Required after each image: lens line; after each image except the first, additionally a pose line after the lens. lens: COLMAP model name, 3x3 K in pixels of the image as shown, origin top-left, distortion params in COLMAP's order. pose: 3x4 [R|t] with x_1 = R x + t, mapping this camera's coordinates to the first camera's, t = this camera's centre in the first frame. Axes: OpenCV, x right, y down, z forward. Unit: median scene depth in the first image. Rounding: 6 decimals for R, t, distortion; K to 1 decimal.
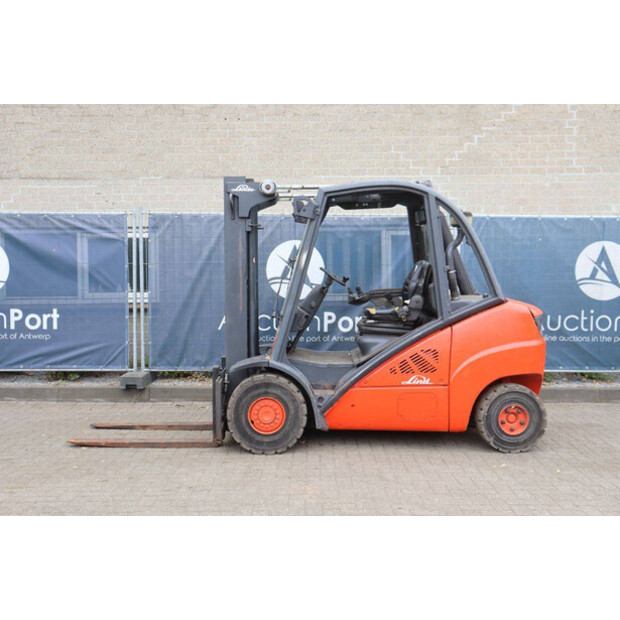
lens RADIAL K [[795.2, 0, 309.1], [0, 795.2, 296.1], [0, 0, 1]] dist [0.068161, 0.000000]
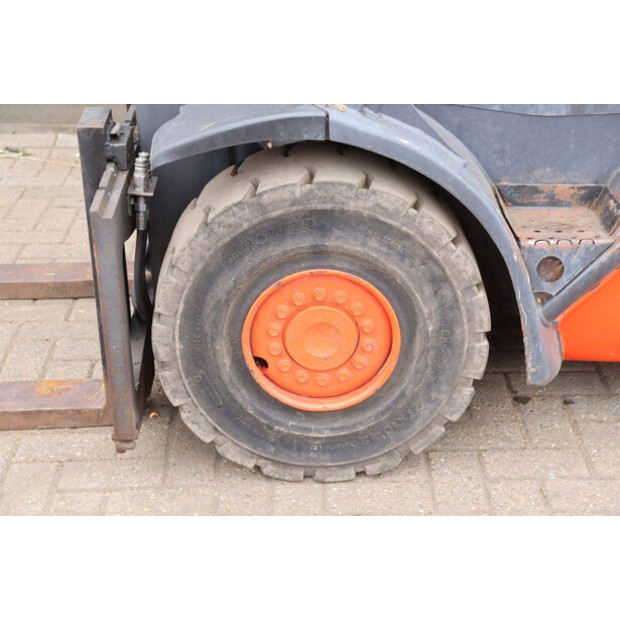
lens RADIAL K [[1309.7, 0, 308.2], [0, 1309.7, 310.6], [0, 0, 1]] dist [0.274519, 0.000000]
pose [[0.999789, -0.020393, 0.002632, -0.057818], [0.017807, 0.922707, 0.385091, -0.009173], [-0.010282, -0.384962, 0.922875, 0.641282]]
